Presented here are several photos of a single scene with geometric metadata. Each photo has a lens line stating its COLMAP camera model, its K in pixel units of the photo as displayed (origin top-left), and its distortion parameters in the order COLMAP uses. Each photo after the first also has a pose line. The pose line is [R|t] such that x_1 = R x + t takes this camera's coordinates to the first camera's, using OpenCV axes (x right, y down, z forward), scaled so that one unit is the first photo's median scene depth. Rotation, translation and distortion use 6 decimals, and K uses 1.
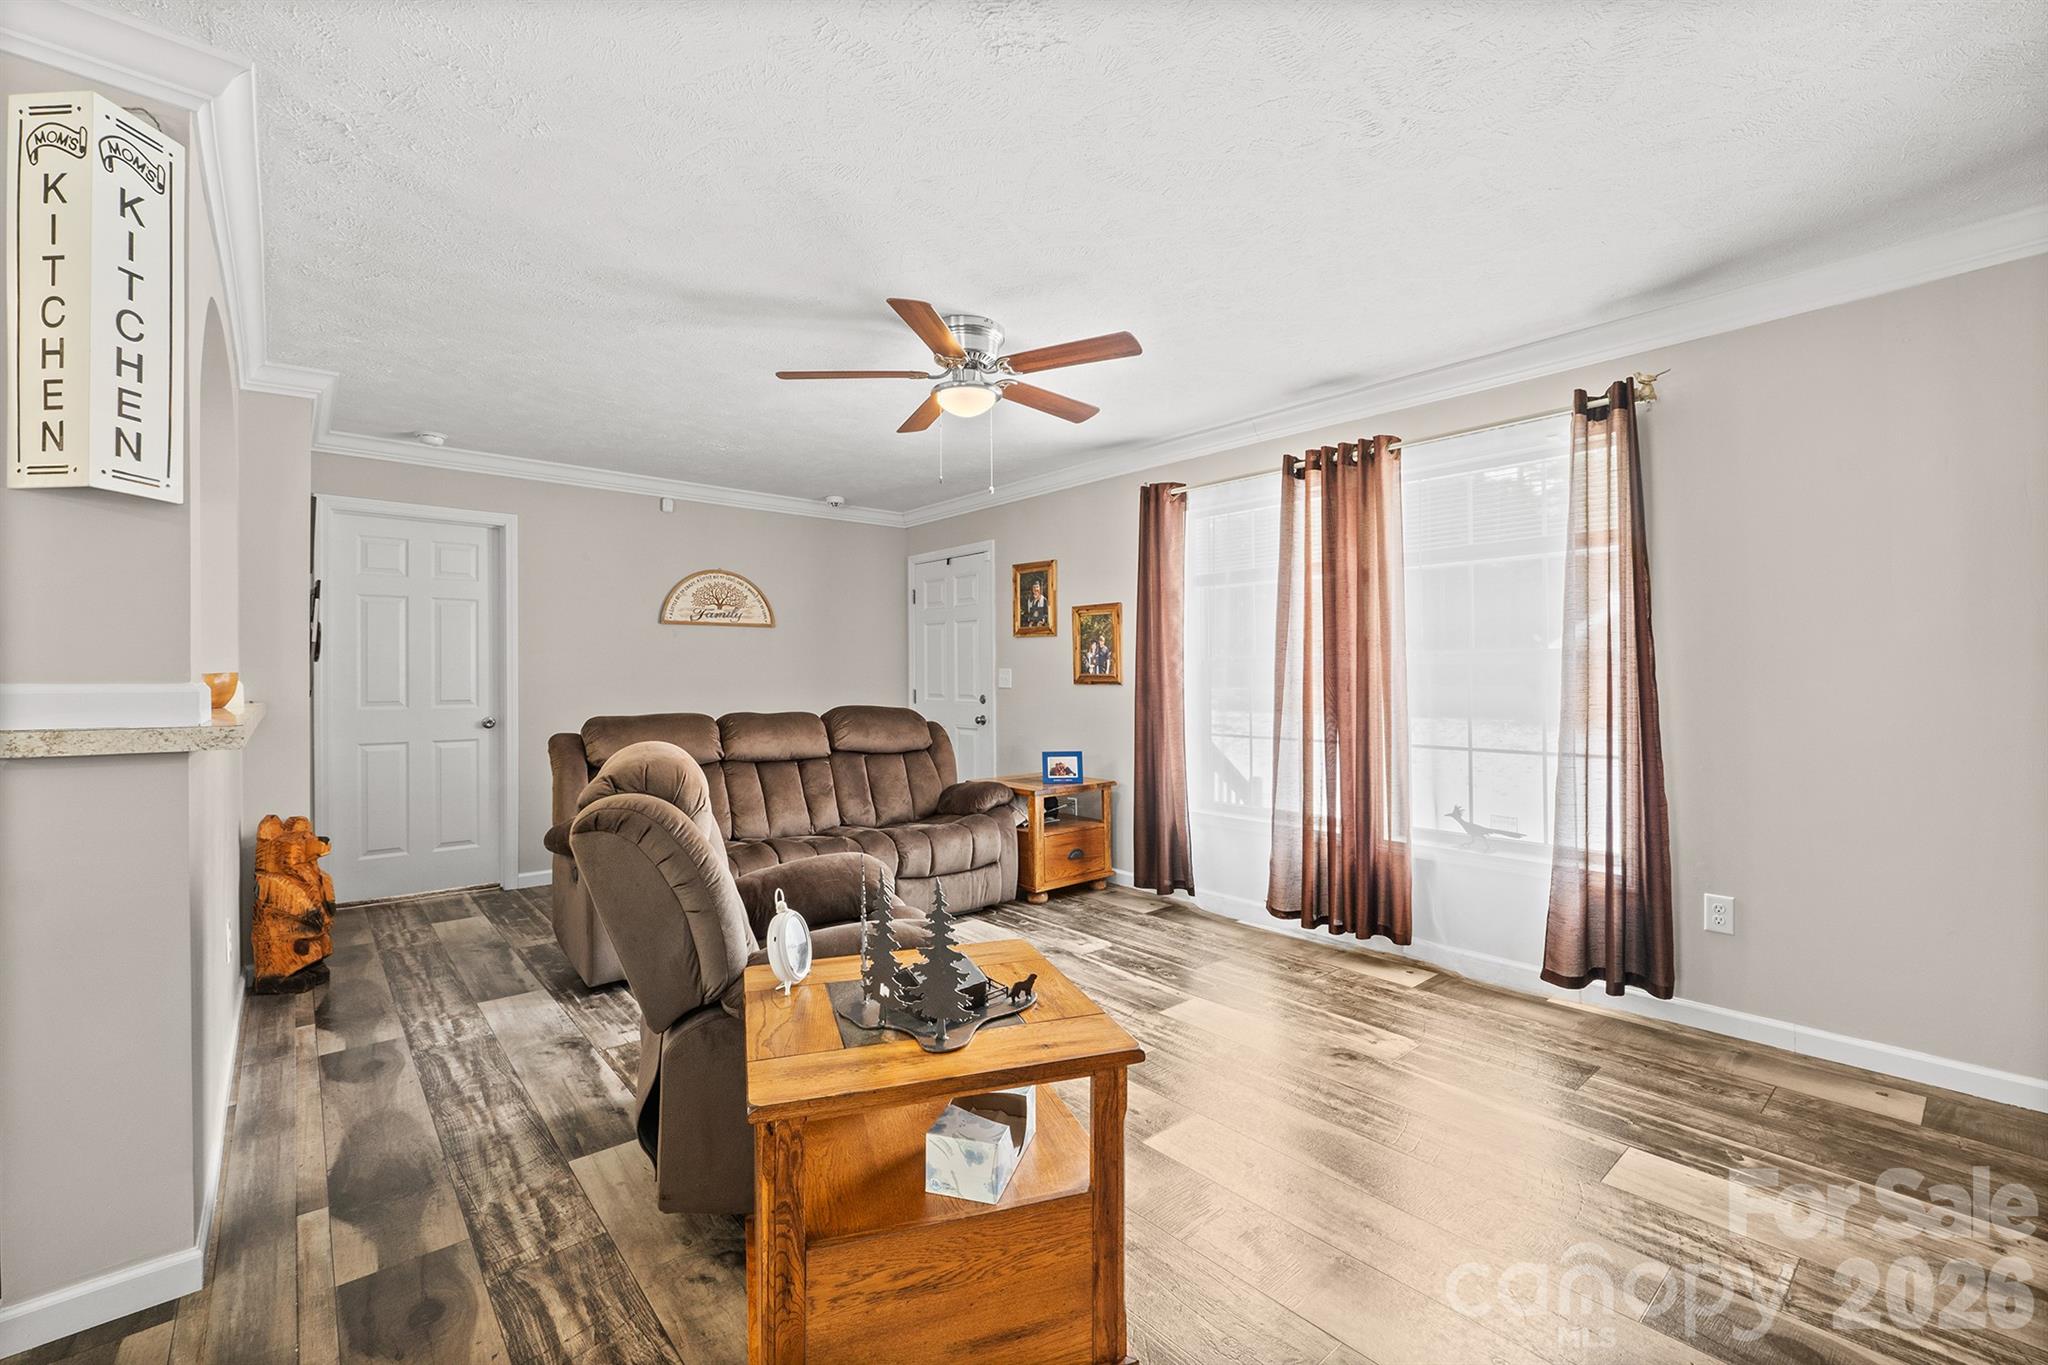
lens RADIAL K [[863.9, 0, 1039.0], [0, 863.9, 674.4], [0, 0, 1]] dist [-0.001993, -0.000128]
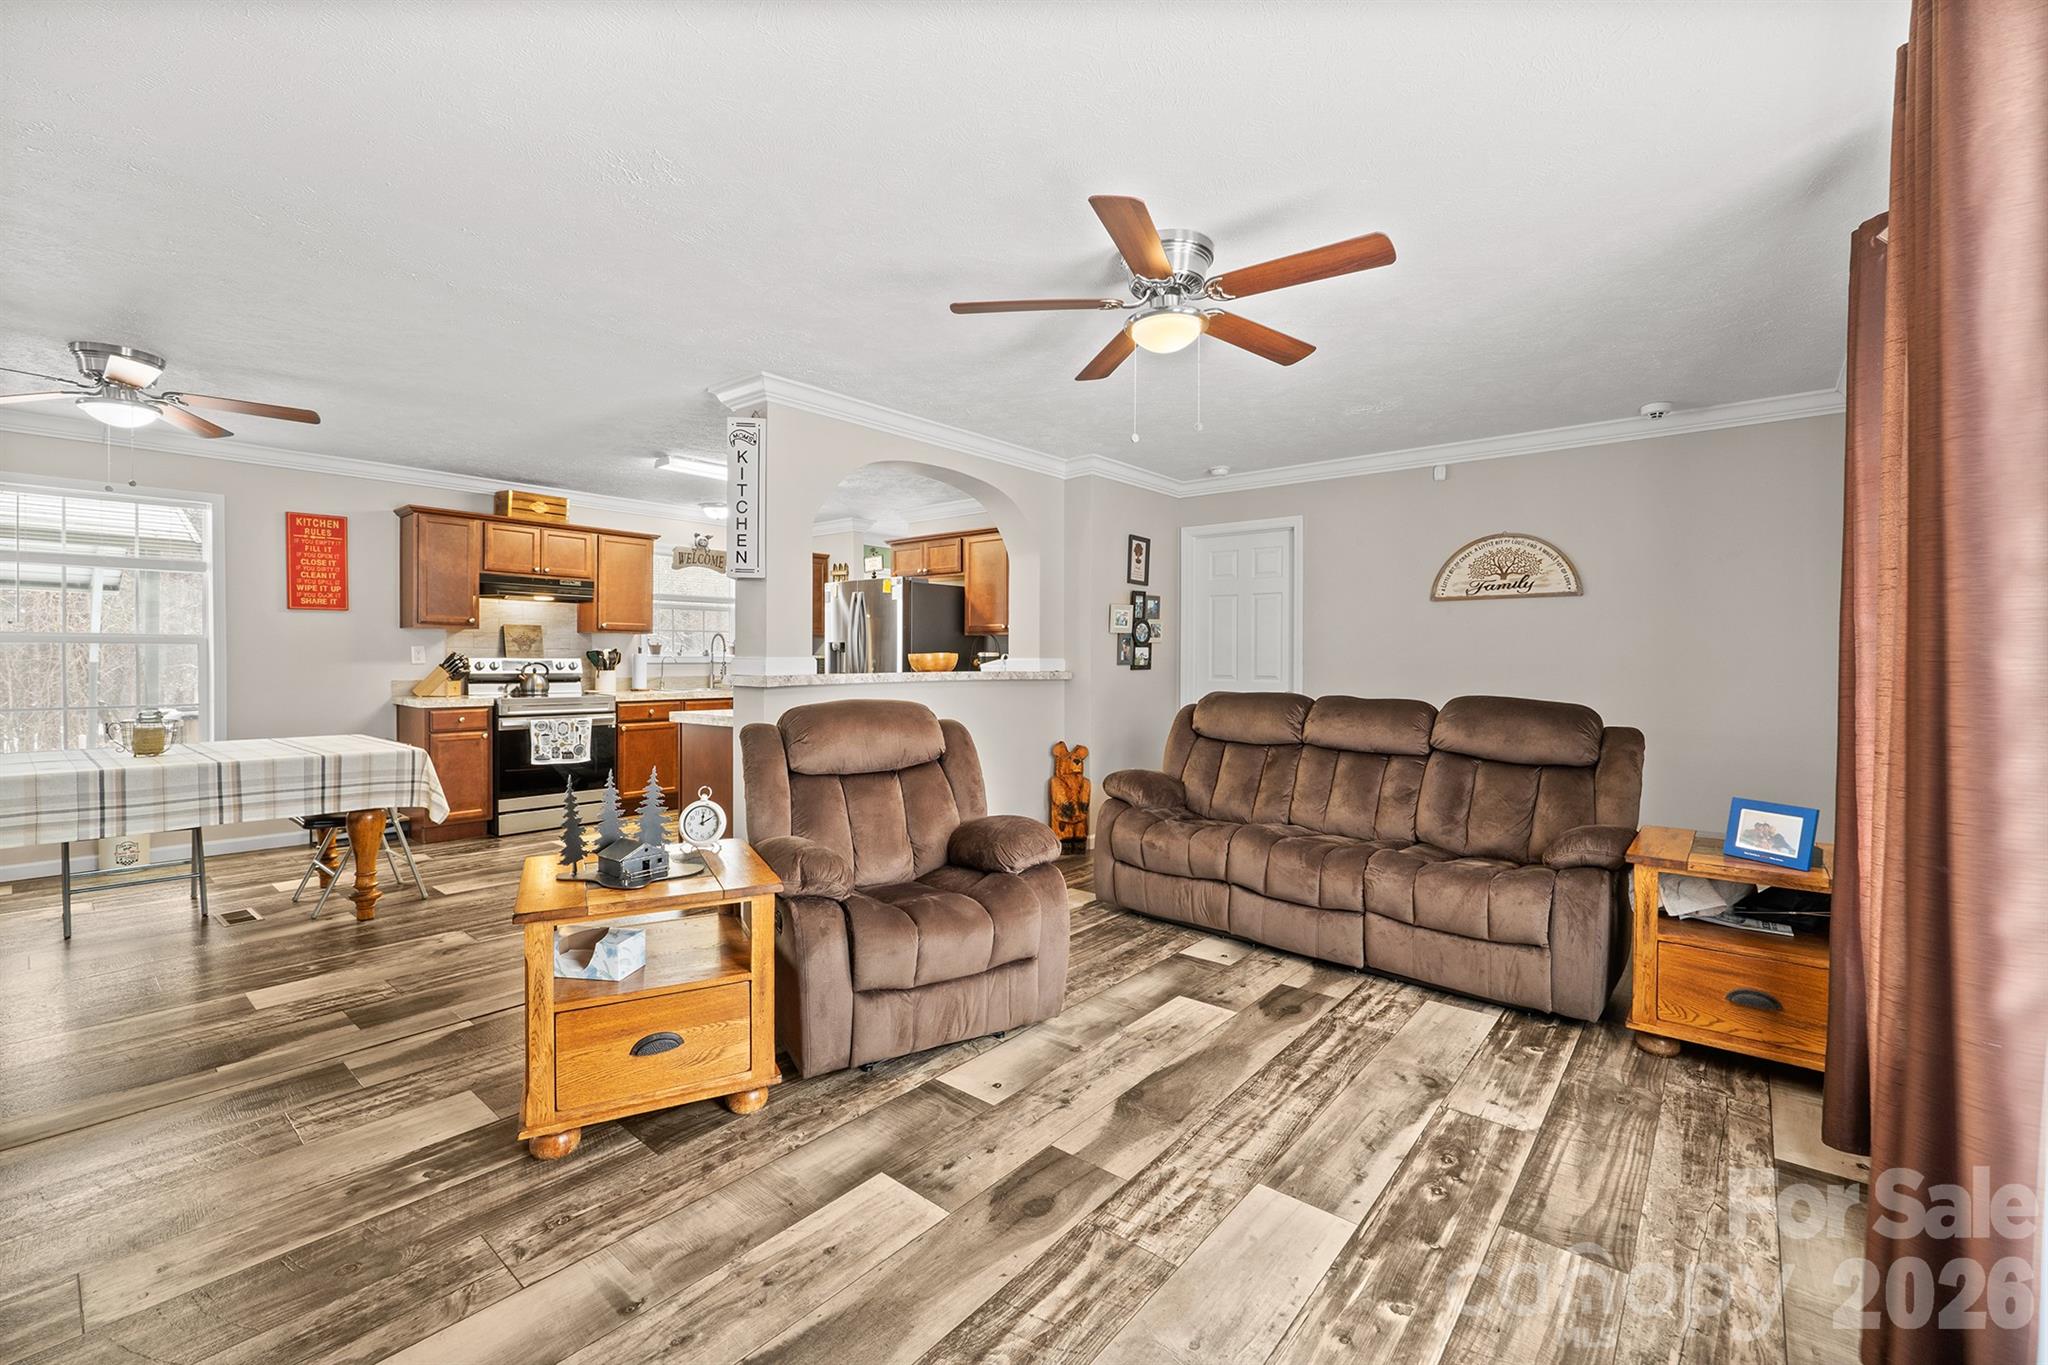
lens RADIAL K [[861.4, 0, 1021.6], [0, 861.4, 663.6], [0, 0, 1]] dist [-0.002181, 0.000011]
pose [[0.148884, 0.010480, -0.988799, 0.554958], [-0.002692, 0.999944, 0.010193, 0.001108], [0.988851, 0.001145, 0.148904, 0.550045]]
